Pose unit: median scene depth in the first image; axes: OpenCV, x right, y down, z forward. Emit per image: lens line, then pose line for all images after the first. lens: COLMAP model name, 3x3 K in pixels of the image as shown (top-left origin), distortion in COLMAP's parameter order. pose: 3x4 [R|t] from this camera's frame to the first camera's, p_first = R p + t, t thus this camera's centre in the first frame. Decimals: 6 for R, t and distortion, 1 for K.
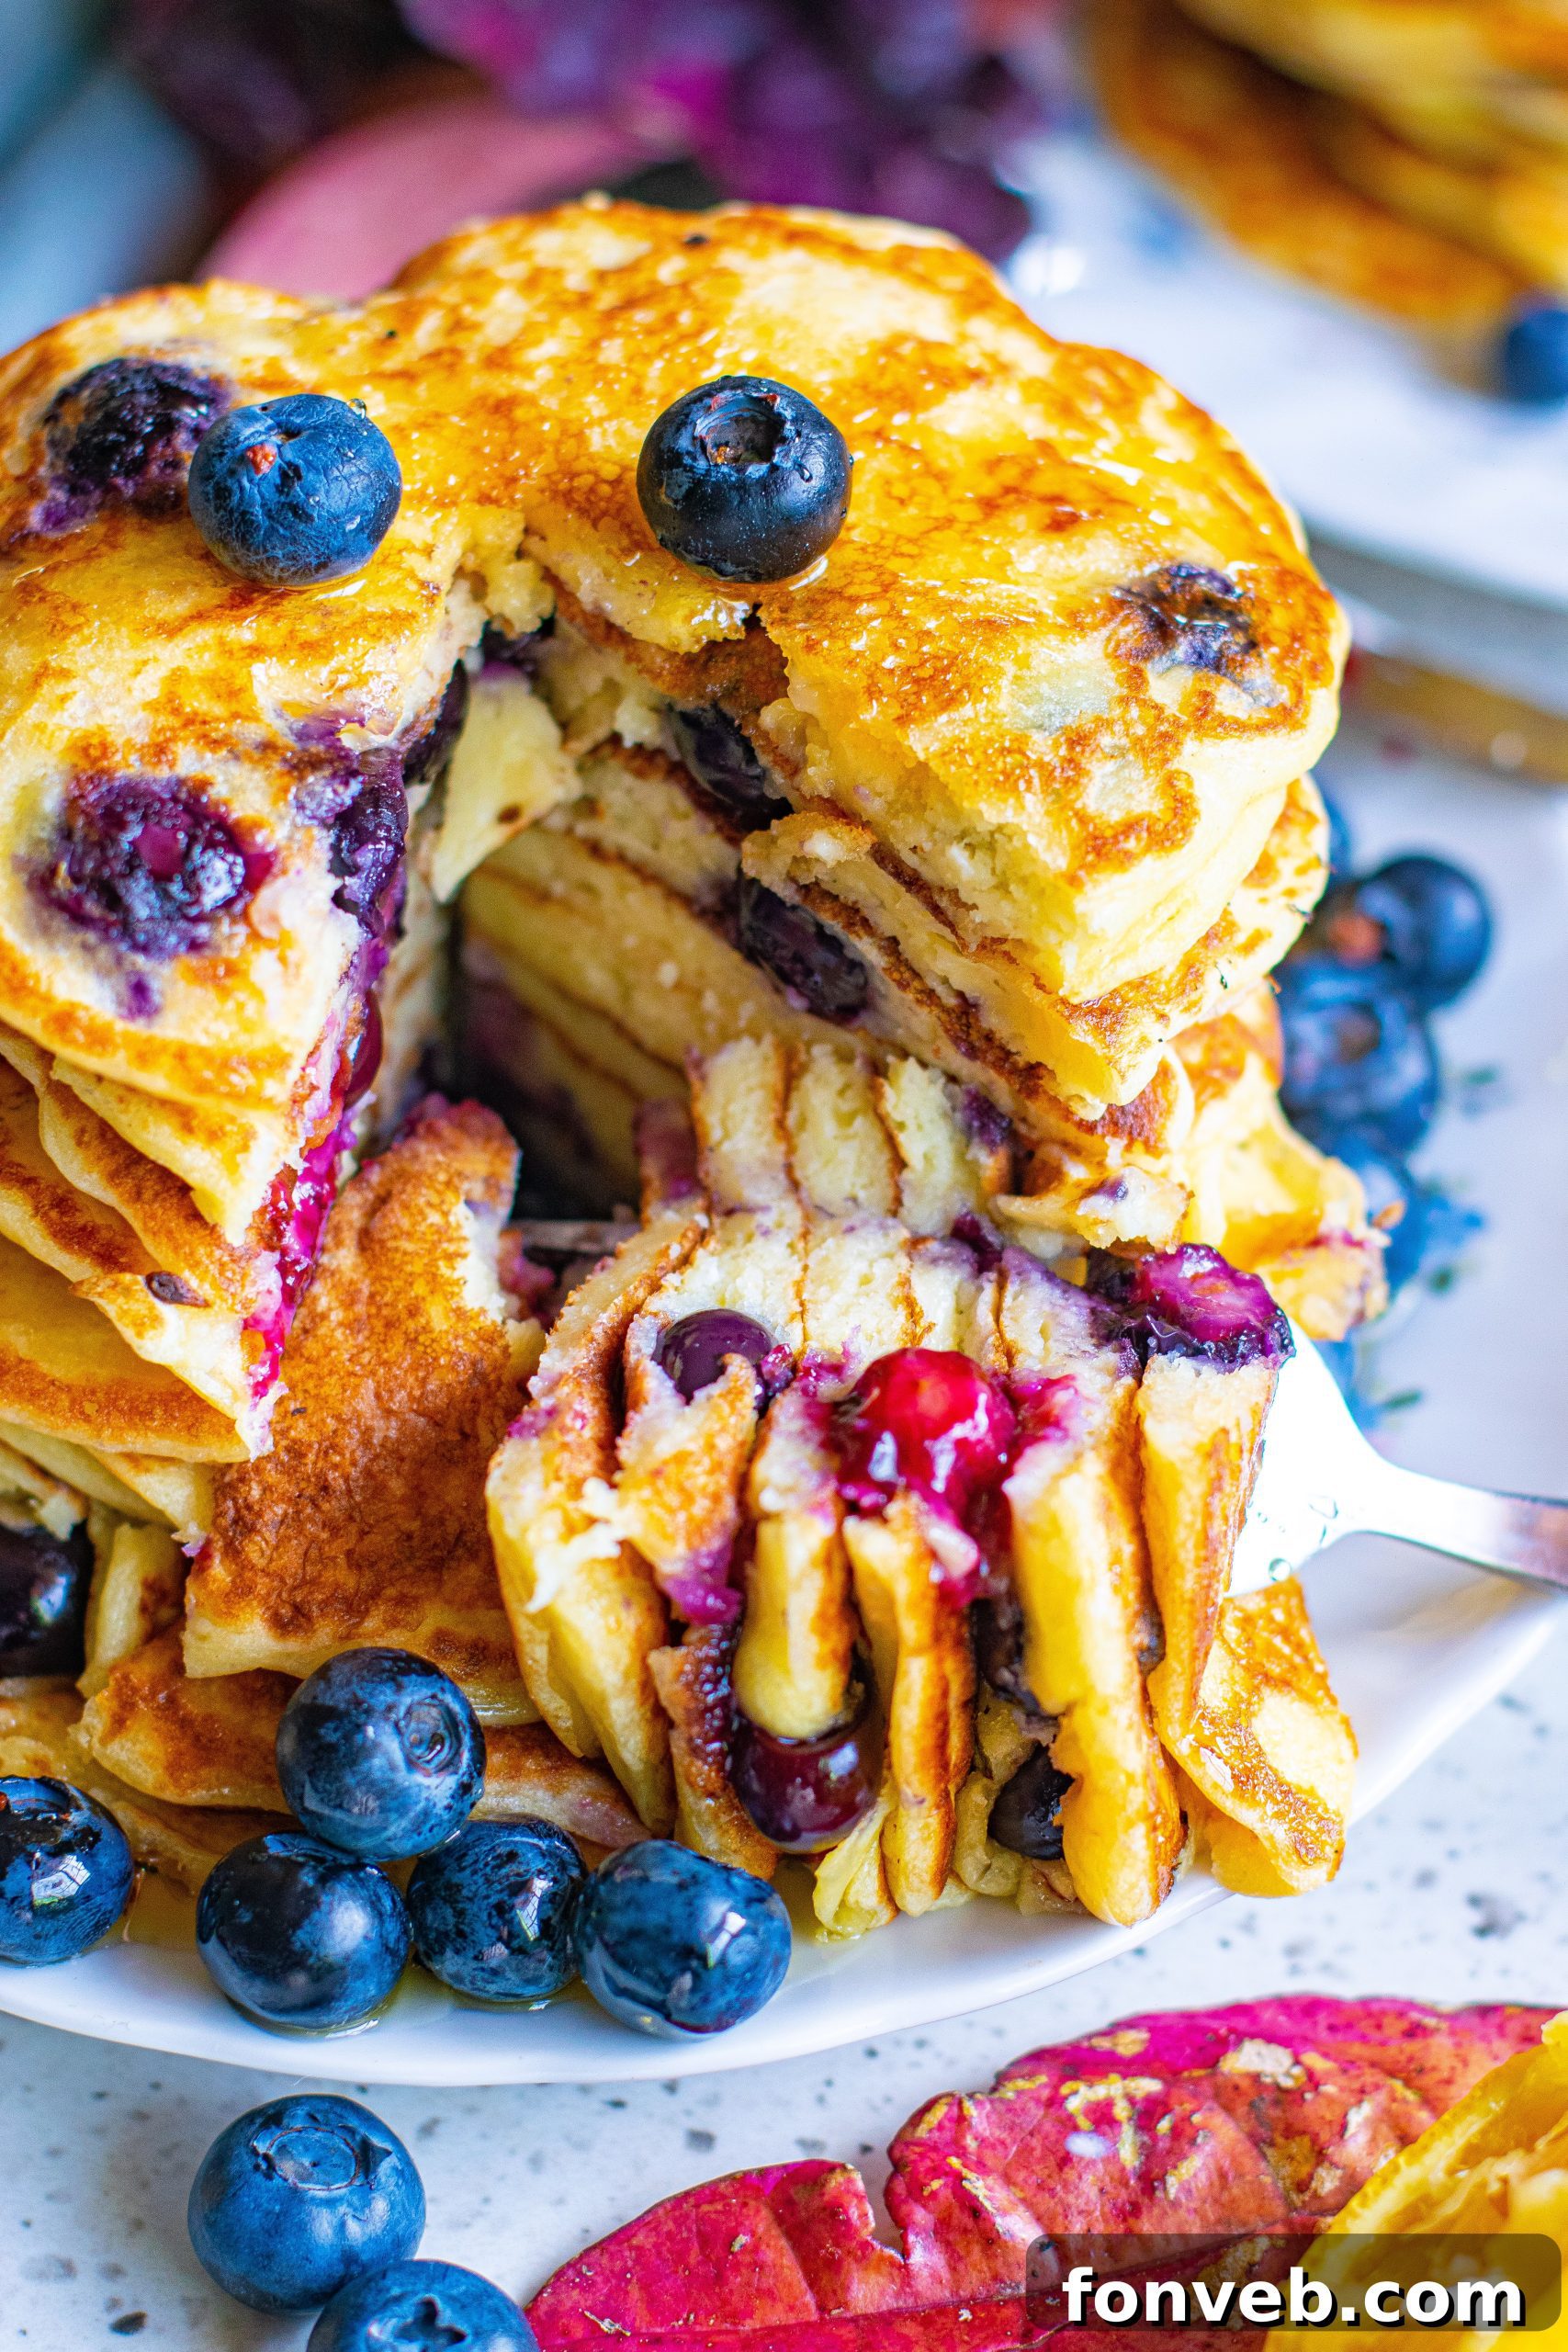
lens RADIAL K [[5971.5, 0, 786.1], [0, 5971.5, 536.2], [0, 0, 1]] dist [-0.143115, -0.292658]
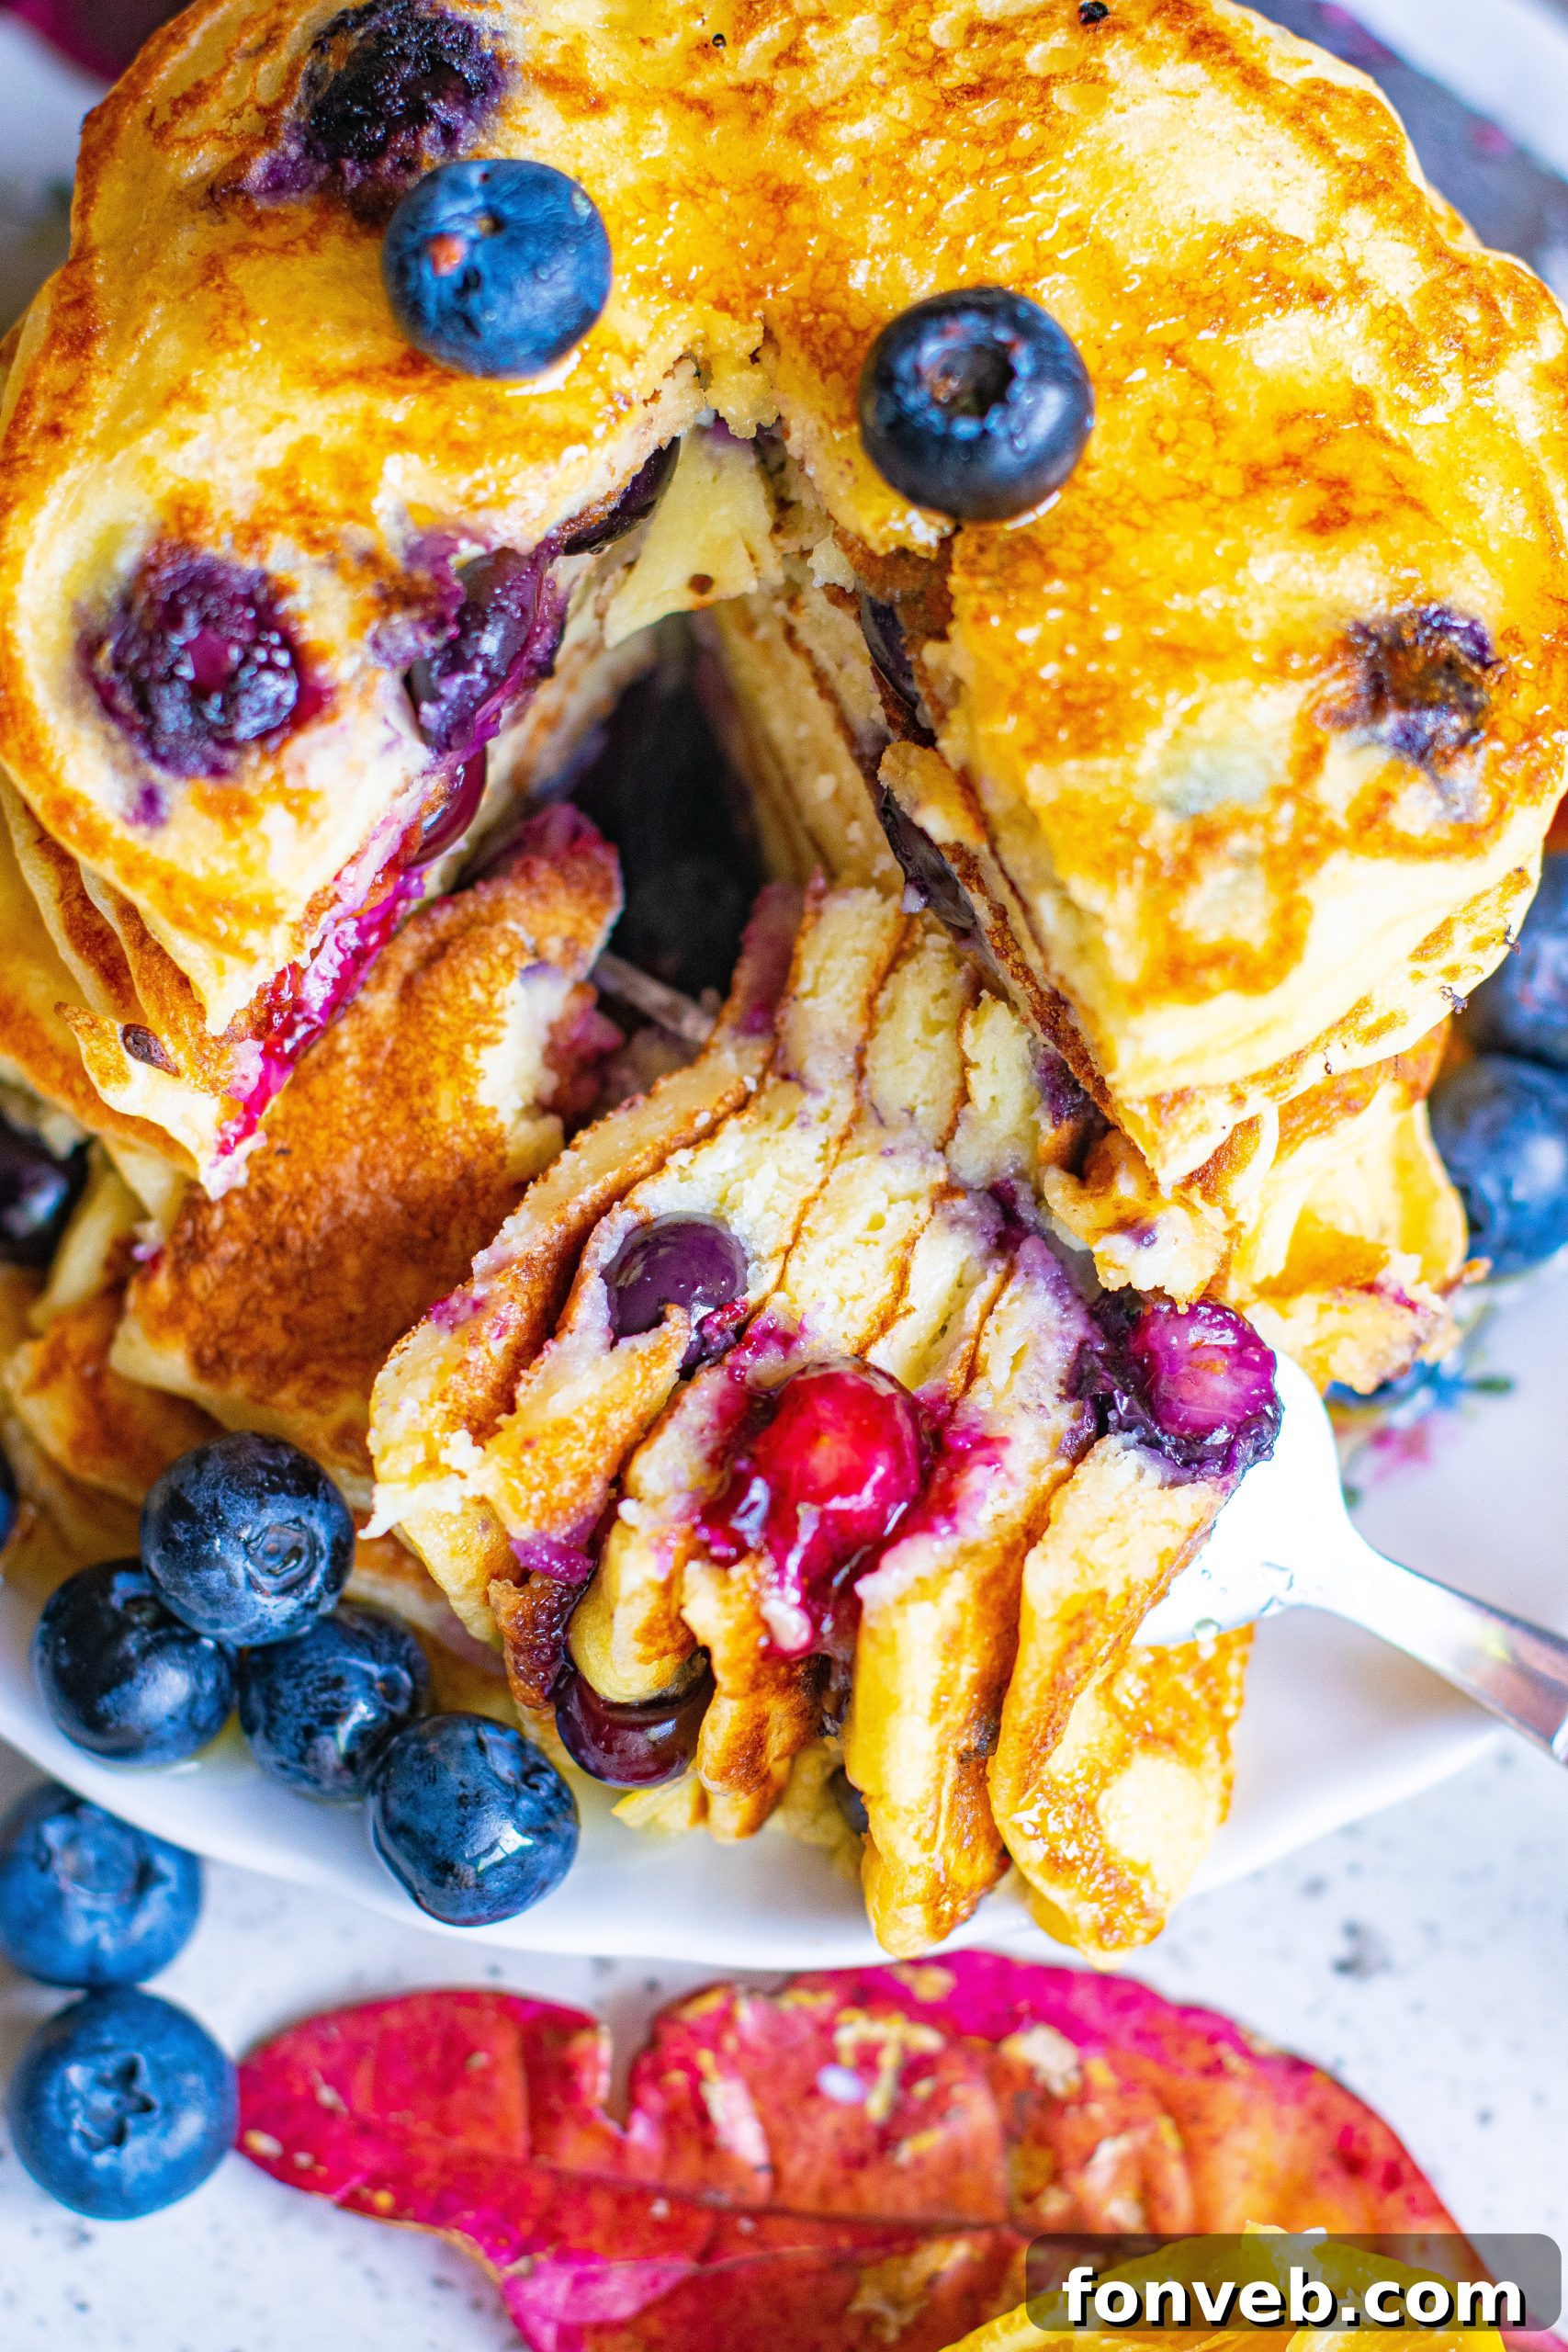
lens RADIAL K [[6267.9, 0, 784.0], [0, 6267.9, 1176.0], [0, 0, 1]] dist [-0.250395, -1.359725]
pose [[0.937228, 0.328040, -0.118289, 0.116057], [-0.252045, 0.871669, 0.420316, -0.297783], [0.240990, -0.364118, 0.899634, 0.111772]]
